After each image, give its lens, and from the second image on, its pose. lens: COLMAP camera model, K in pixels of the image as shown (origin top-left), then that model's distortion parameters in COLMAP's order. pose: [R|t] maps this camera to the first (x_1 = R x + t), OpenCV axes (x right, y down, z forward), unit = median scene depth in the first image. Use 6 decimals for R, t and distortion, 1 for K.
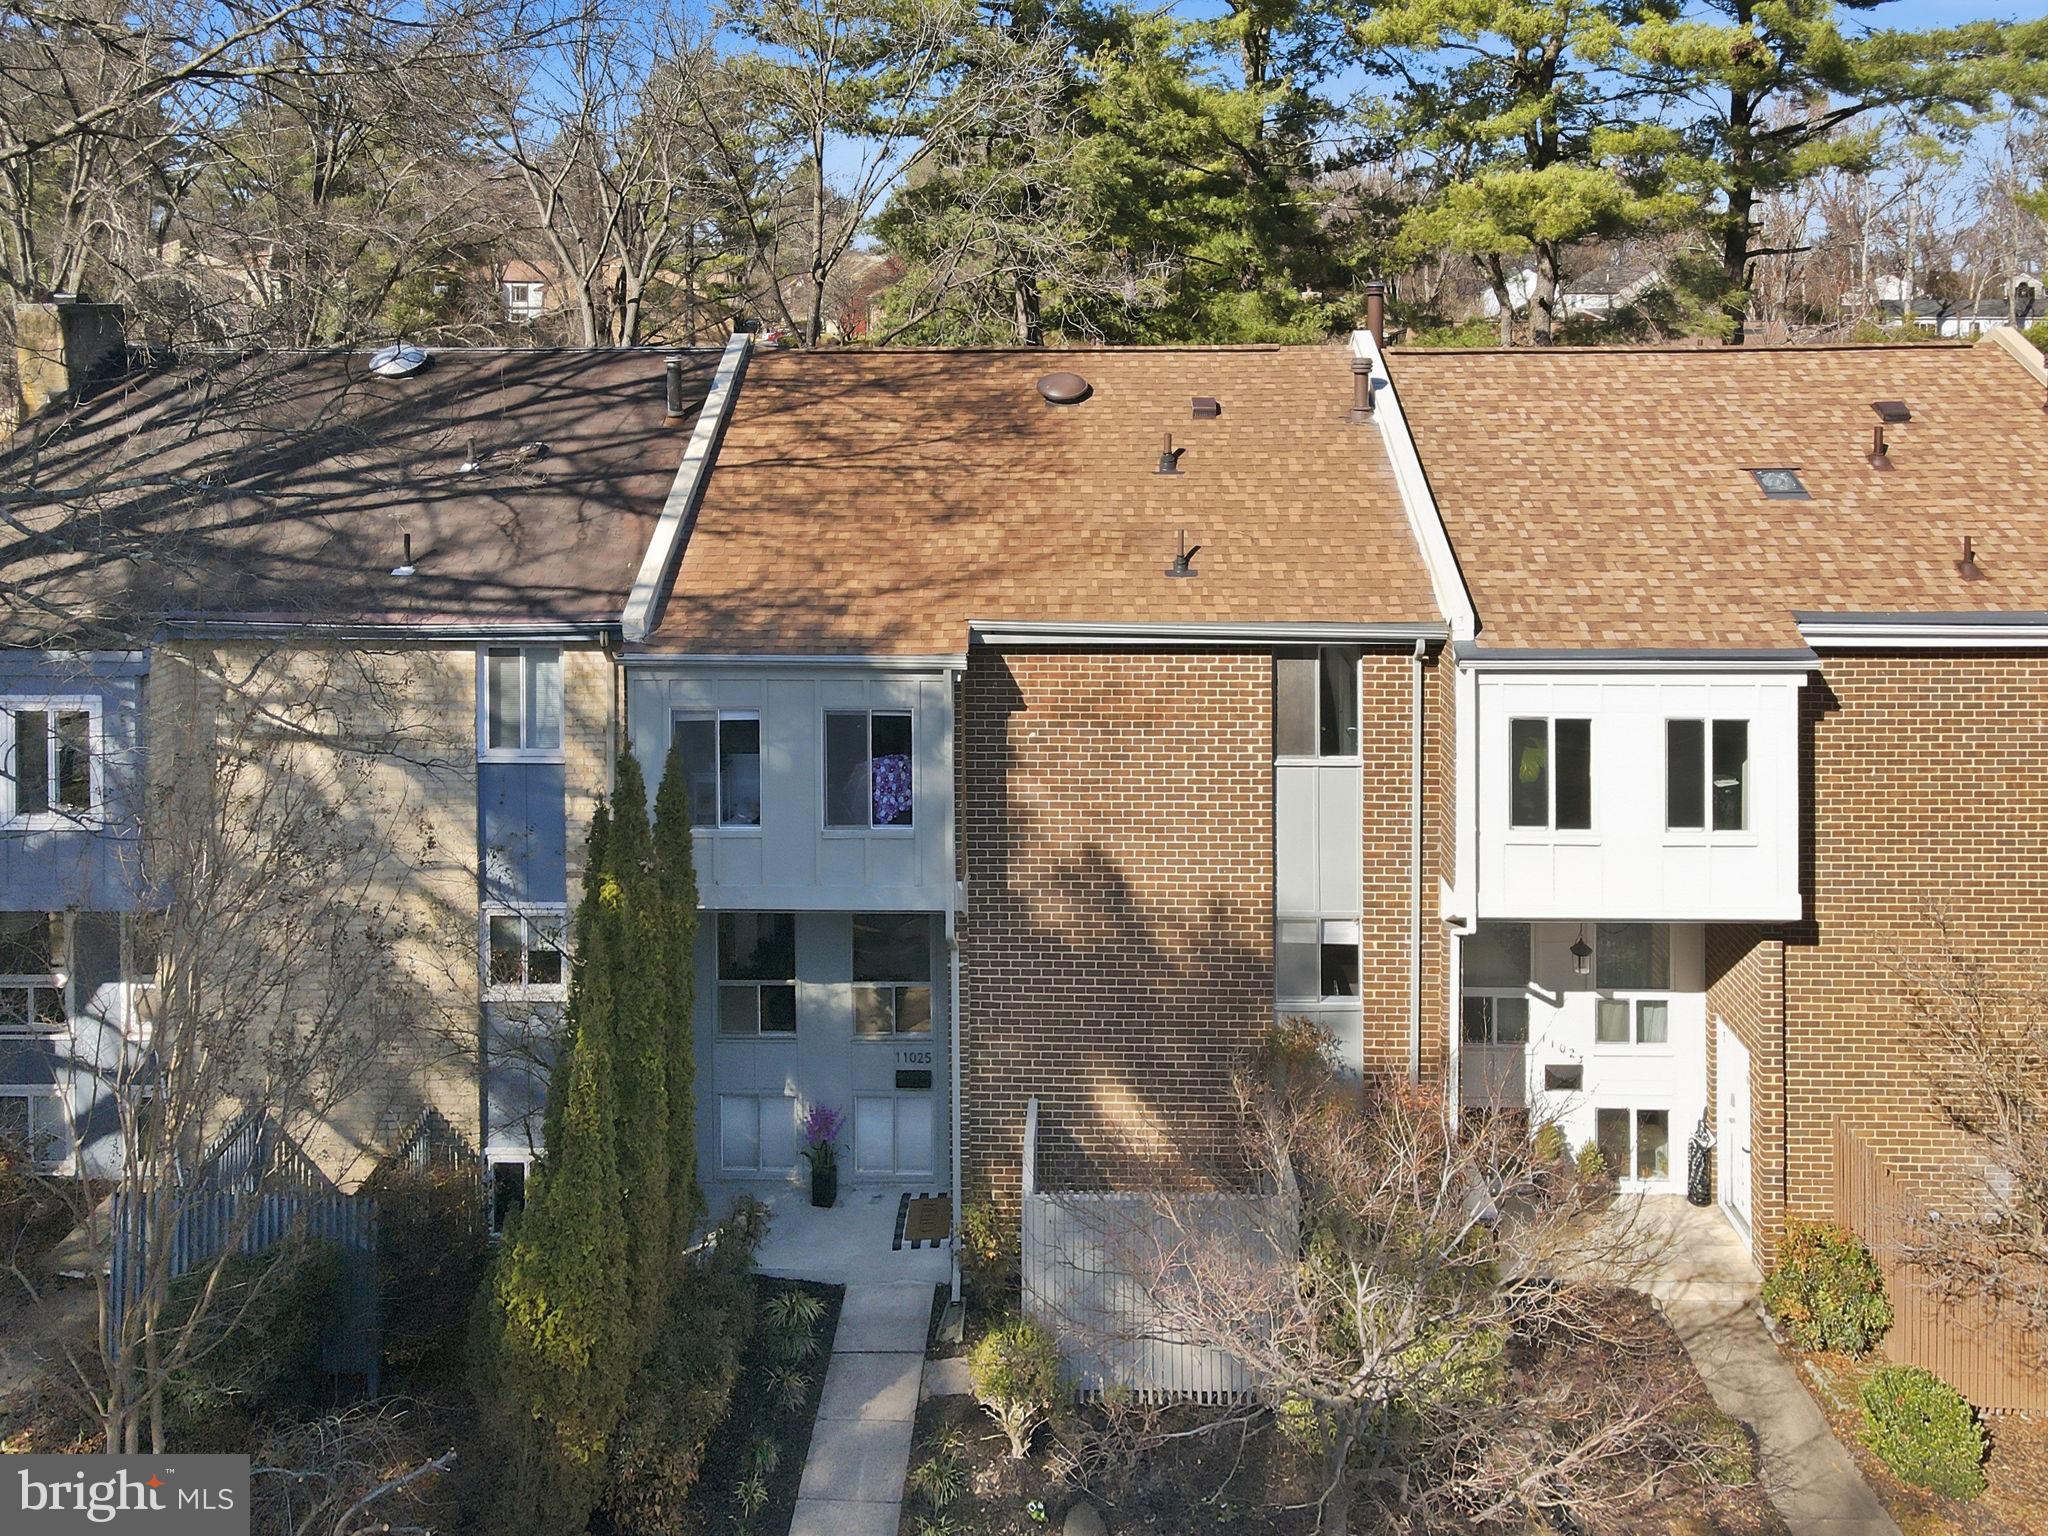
lens RADIAL K [[1635.3, 0, 1019.6], [0, 1635.3, 300.3], [0, 0, 1]] dist [0.003740, 0.002405]
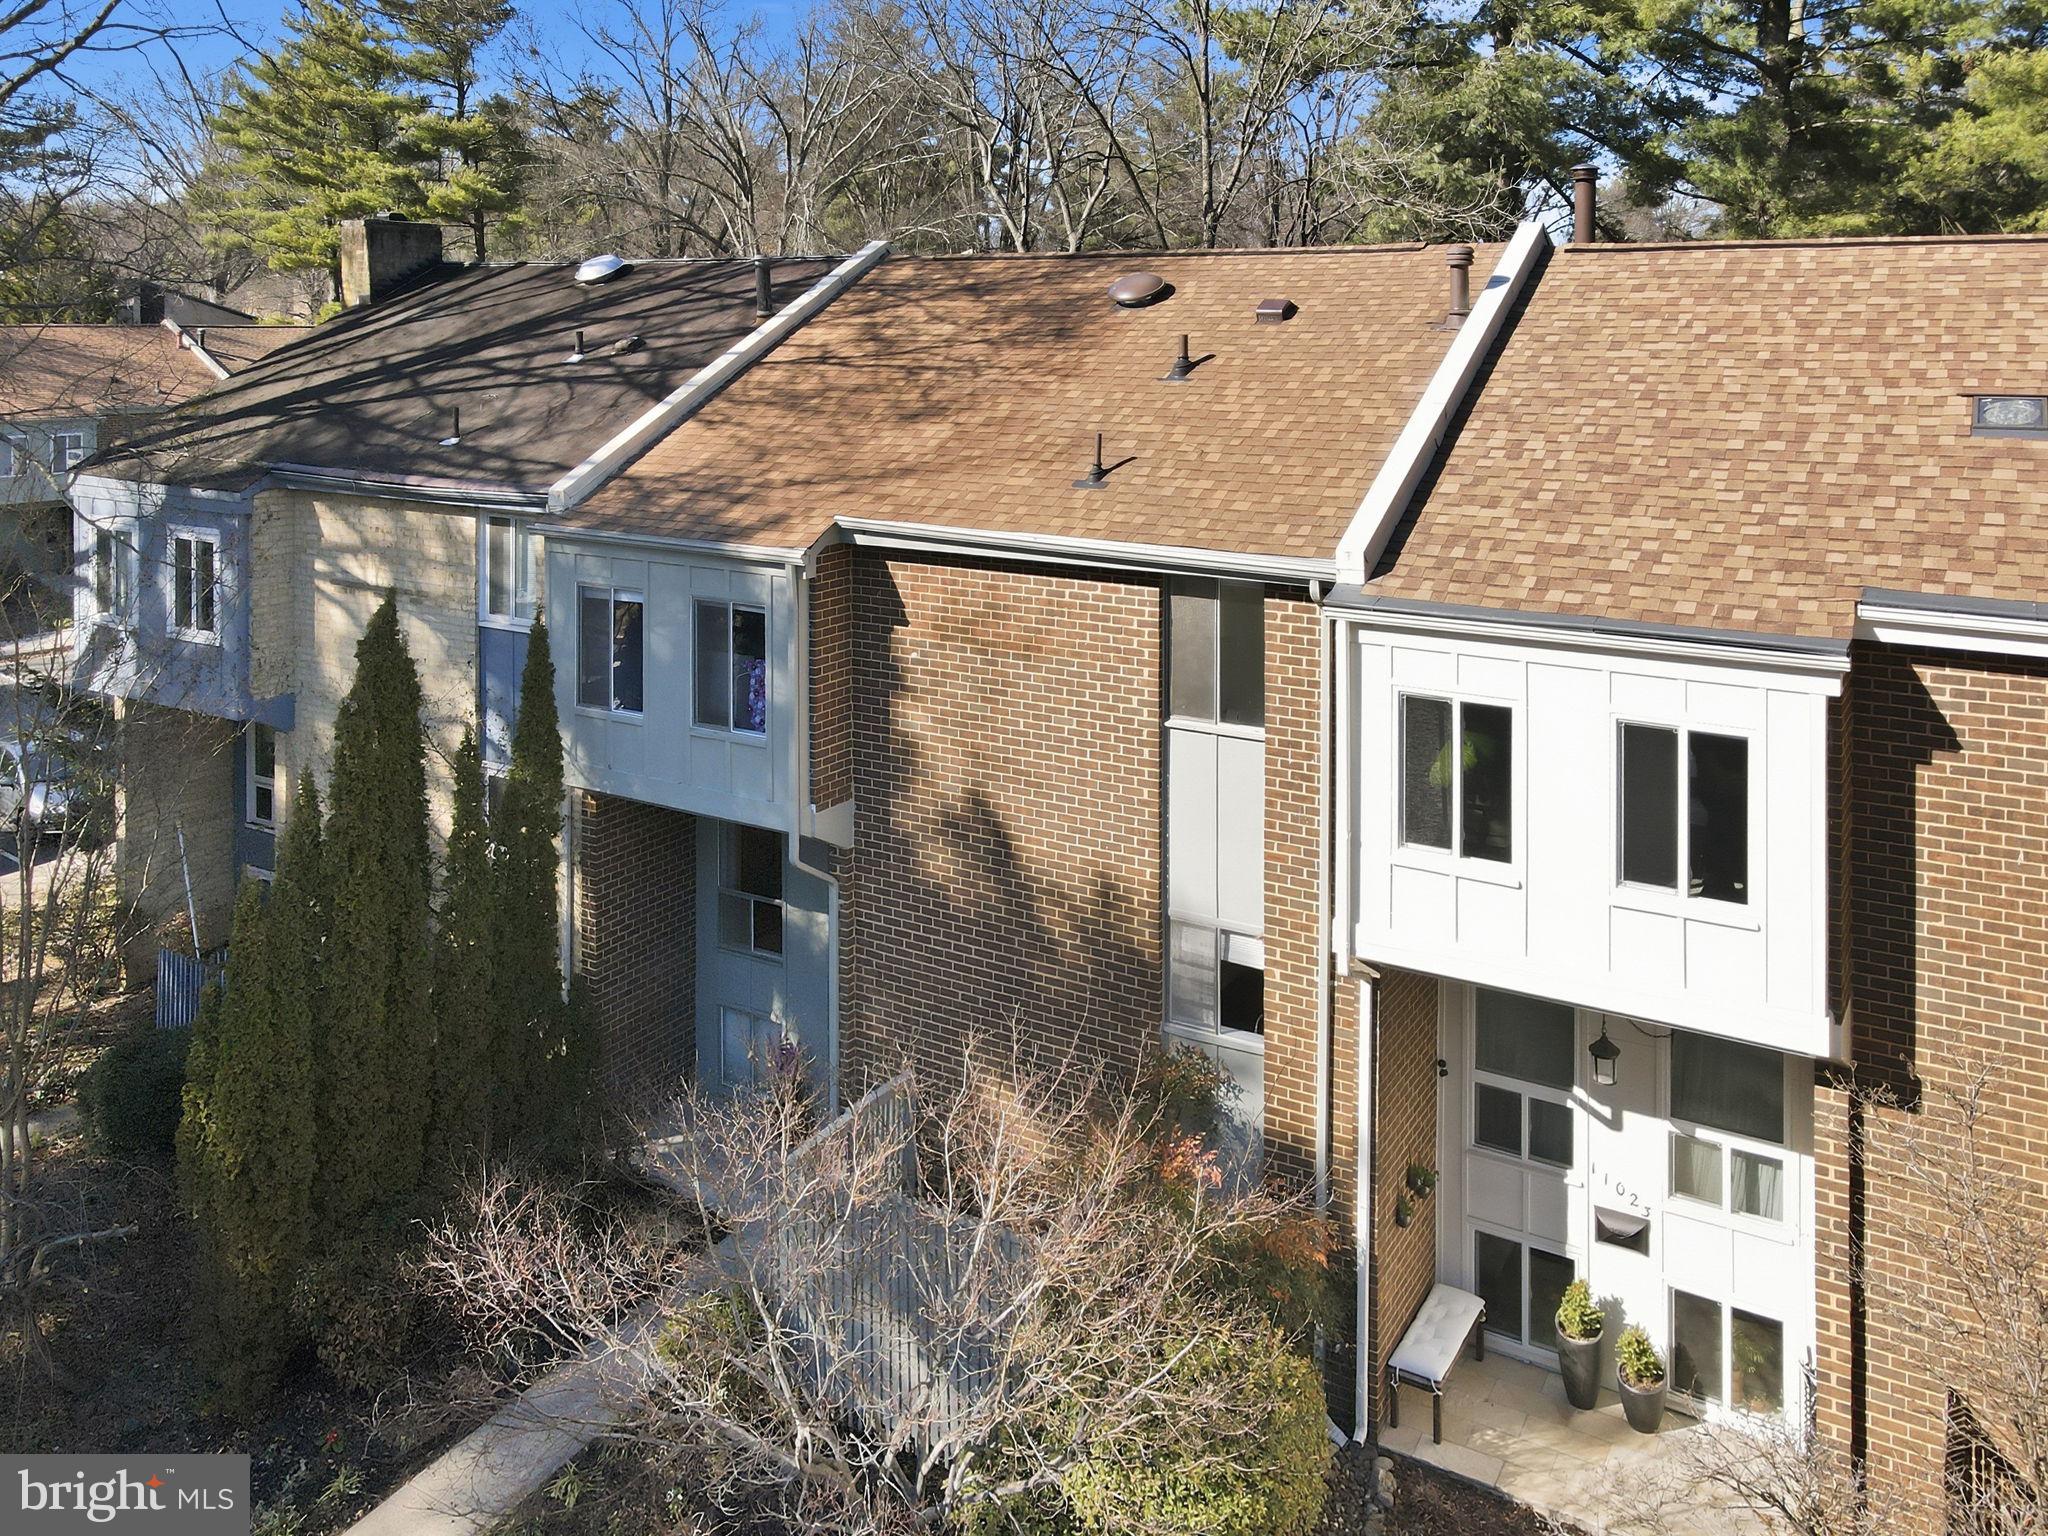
lens RADIAL K [[1635.3, 0, 1019.6], [0, 1635.3, 300.3], [0, 0, 1]] dist [0.003740, 0.002405]
pose [[0.871161, 0.002813, -0.490990, 0.489113], [-0.008594, 0.999918, -0.009519, 0.083308], [0.490923, 0.012512, 0.871113, 0.261441]]
